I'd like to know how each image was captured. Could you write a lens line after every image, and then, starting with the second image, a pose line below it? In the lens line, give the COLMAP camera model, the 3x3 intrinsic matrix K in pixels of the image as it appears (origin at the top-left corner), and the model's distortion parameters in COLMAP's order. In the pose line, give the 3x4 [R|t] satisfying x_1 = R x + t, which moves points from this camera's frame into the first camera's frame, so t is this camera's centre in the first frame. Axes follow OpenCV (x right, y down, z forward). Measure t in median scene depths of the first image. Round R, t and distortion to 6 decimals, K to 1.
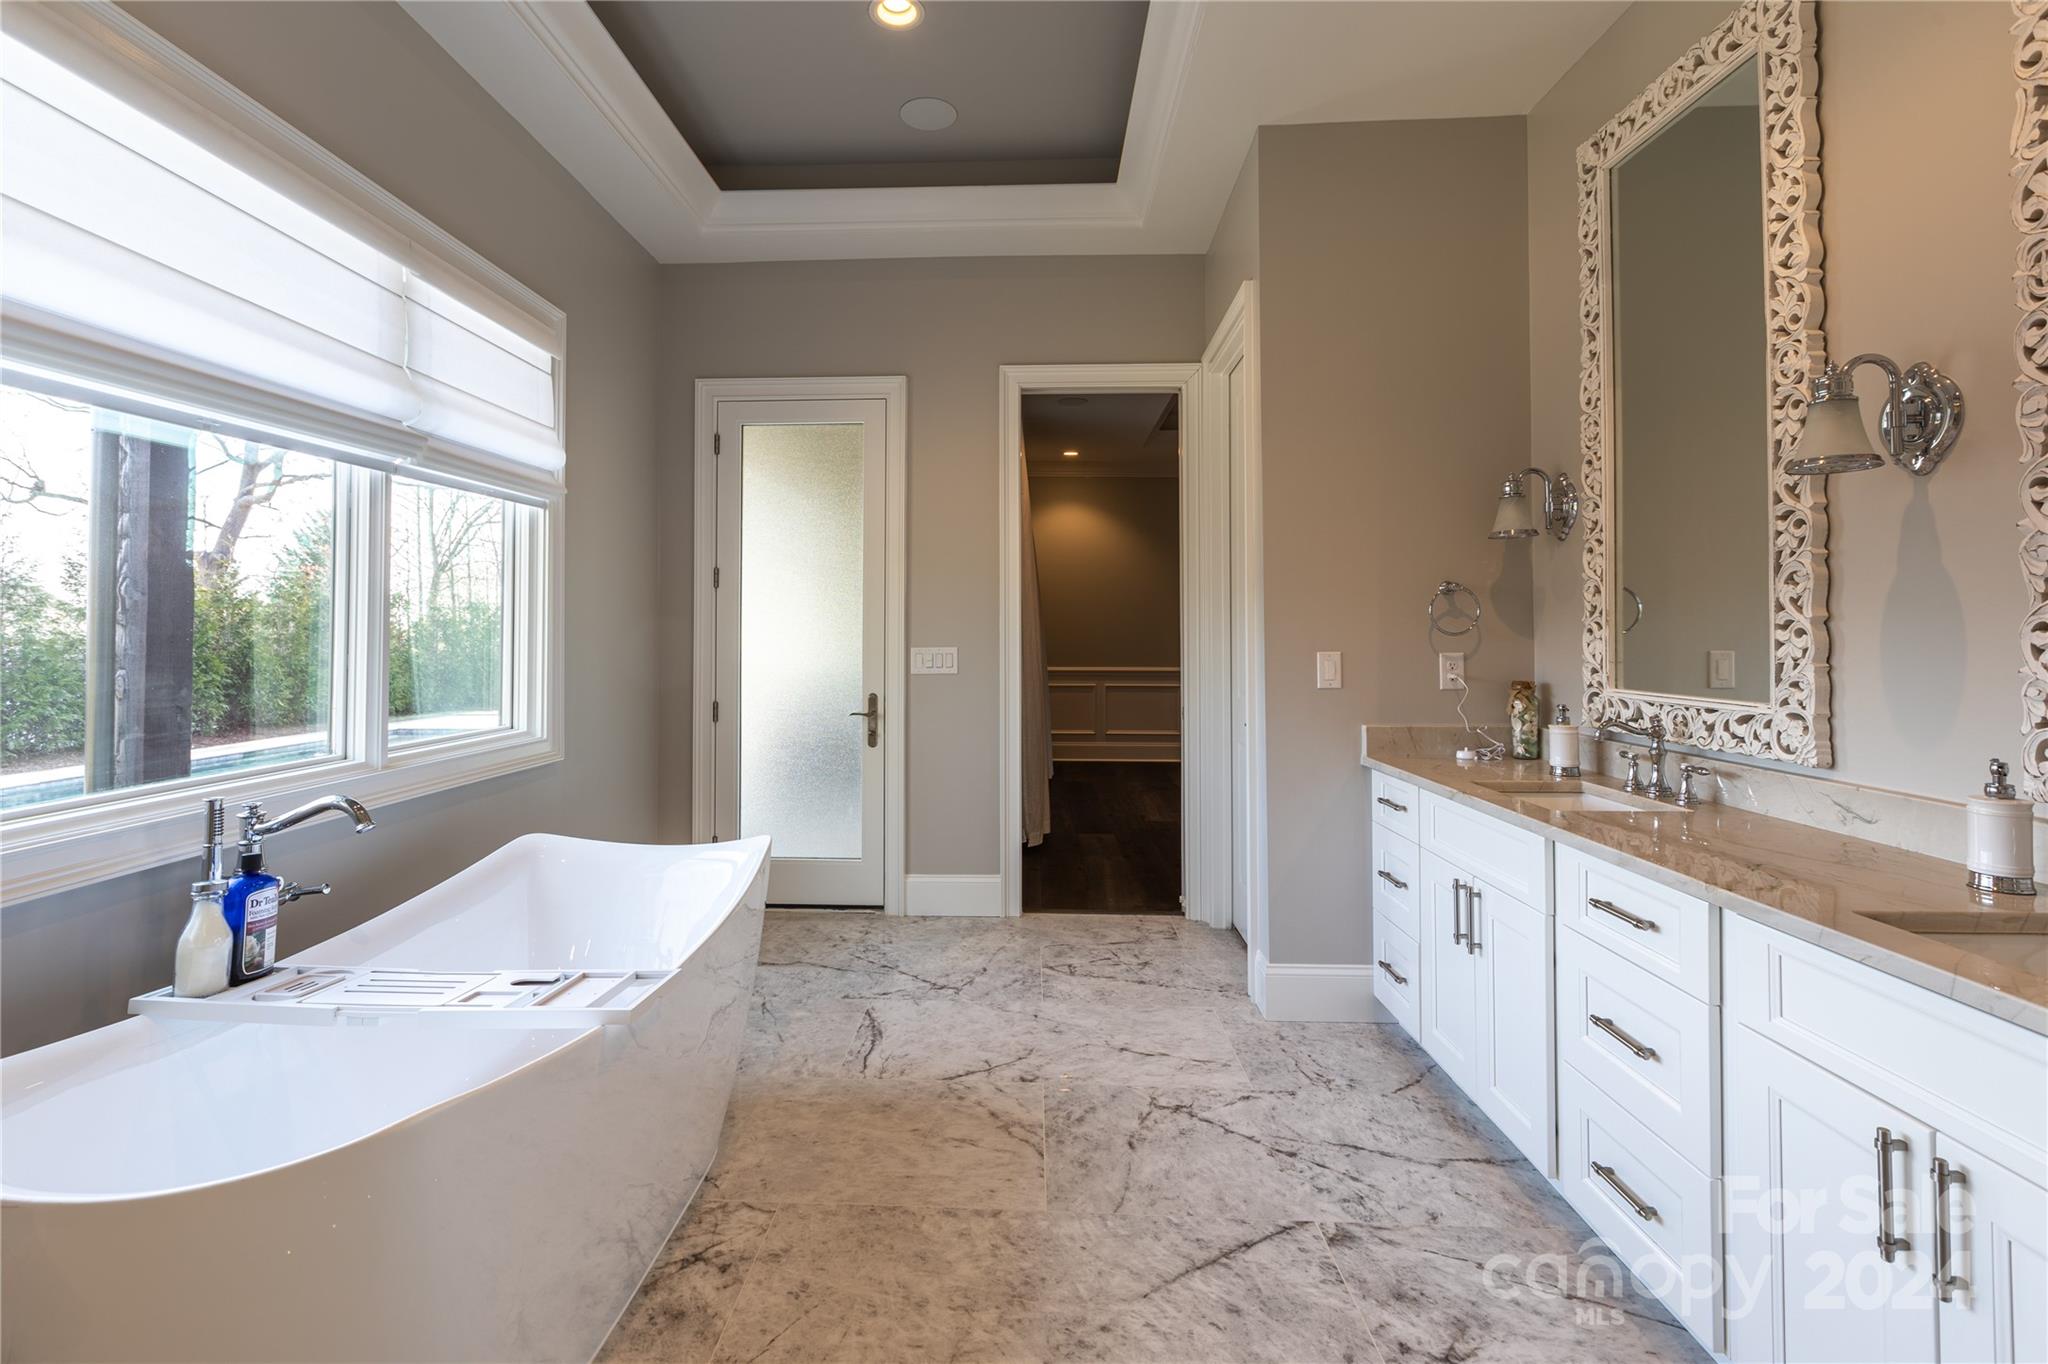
lens RADIAL K [[937.9, 0, 990.5], [0, 937.9, 619.6], [0, 0, 1]] dist [0.002695, 0.000357]
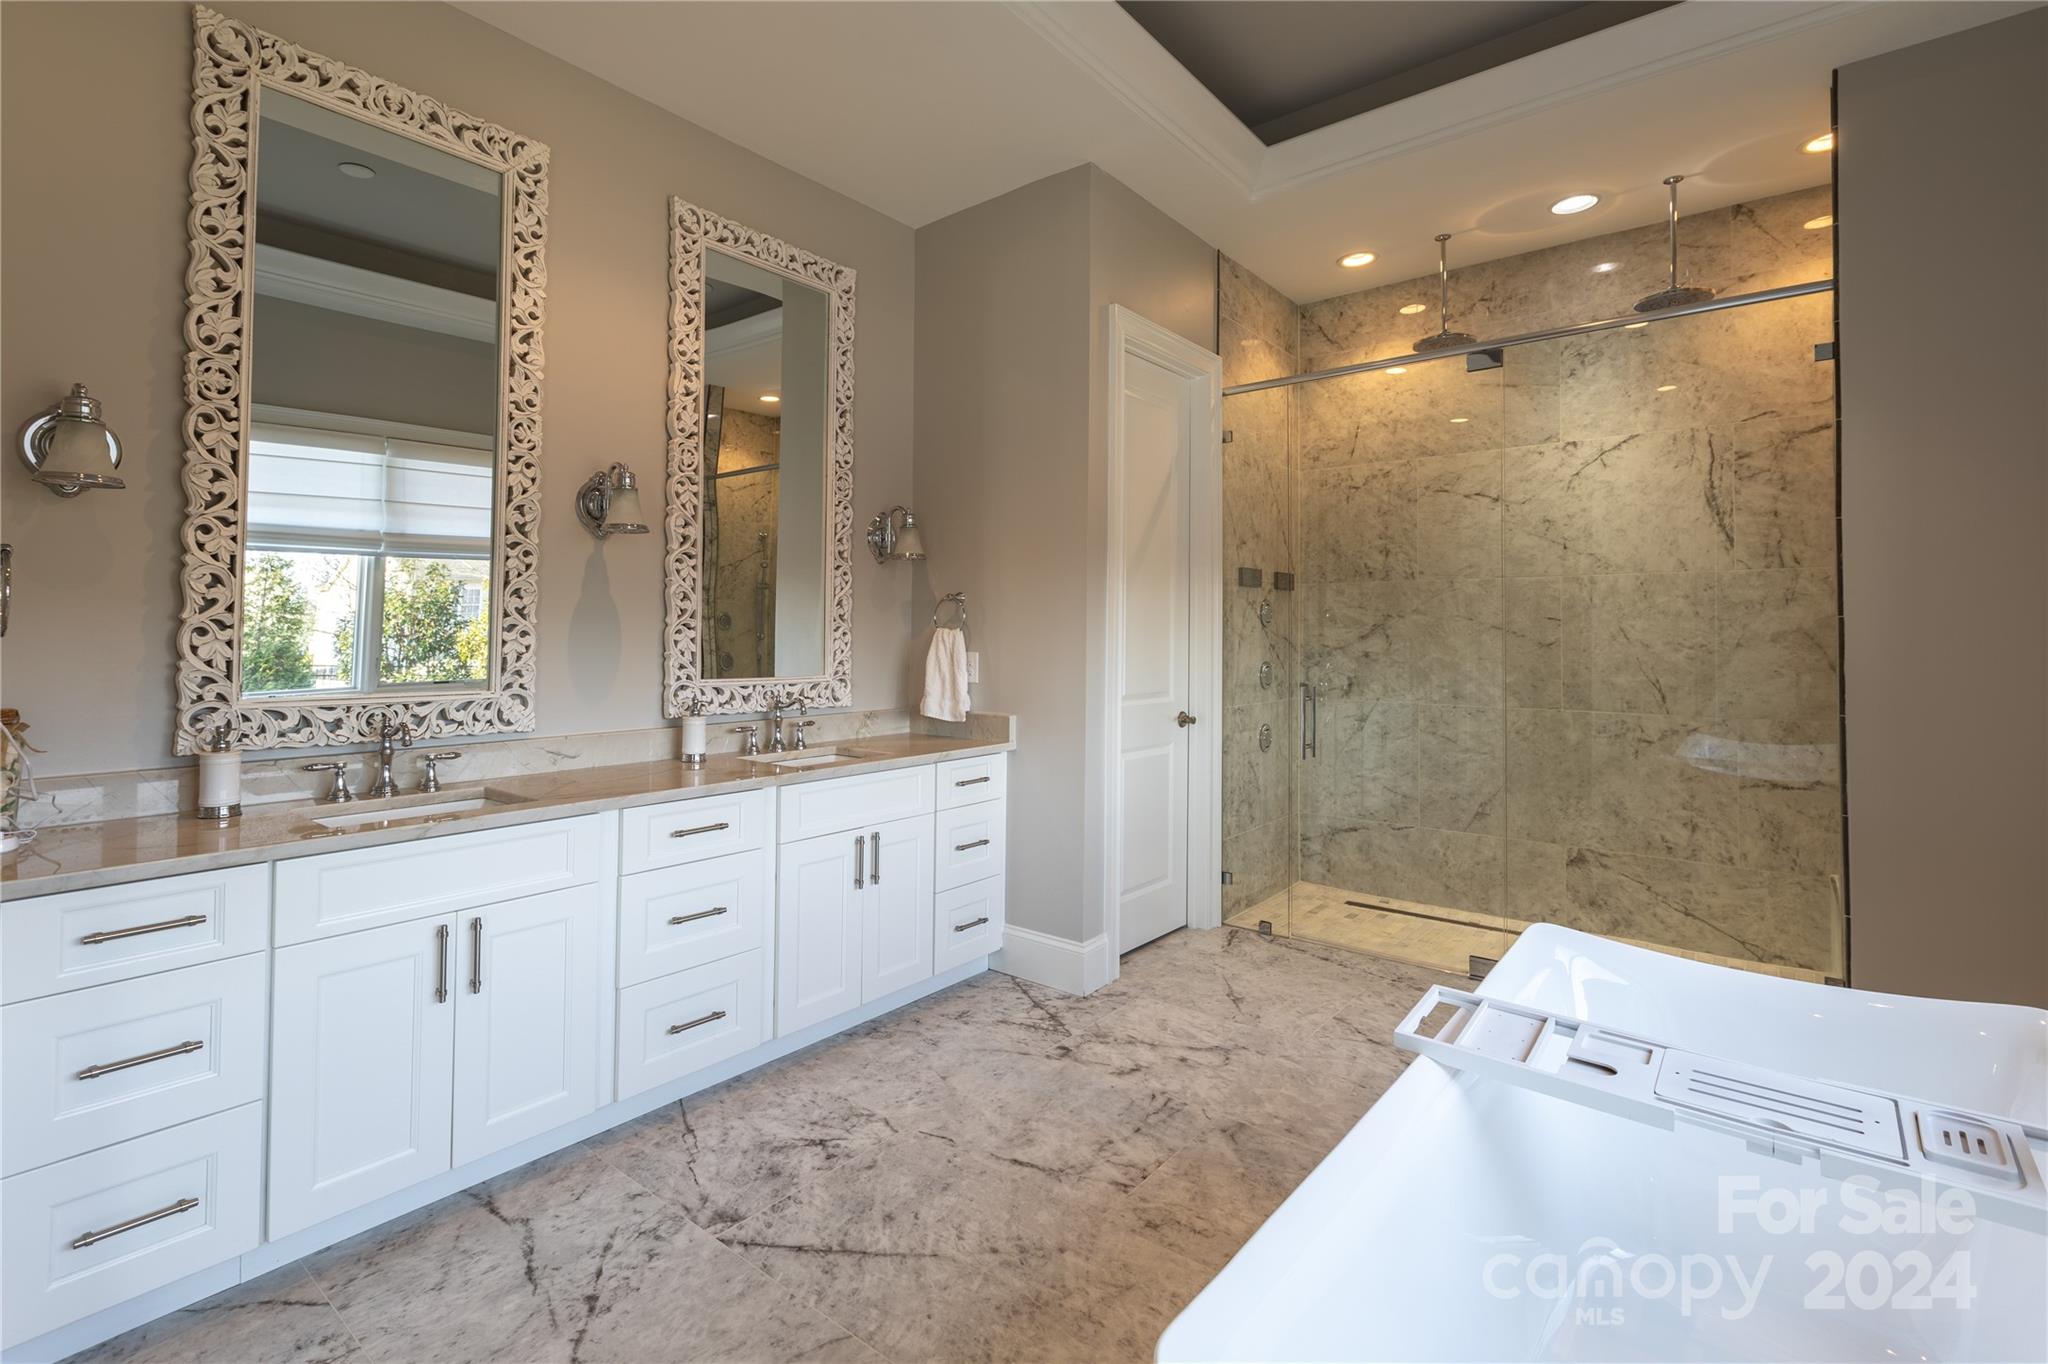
lens RADIAL K [[937.9, 0, 971.3], [0, 937.9, 628.2], [0, 0, 1]] dist [0.002695, 0.000357]
pose [[-0.785825, 0.004039, 0.618436, -0.473025], [-0.010238, 0.999757, -0.019538, 0.025091], [-0.618364, -0.021685, -0.785593, 1.629343]]
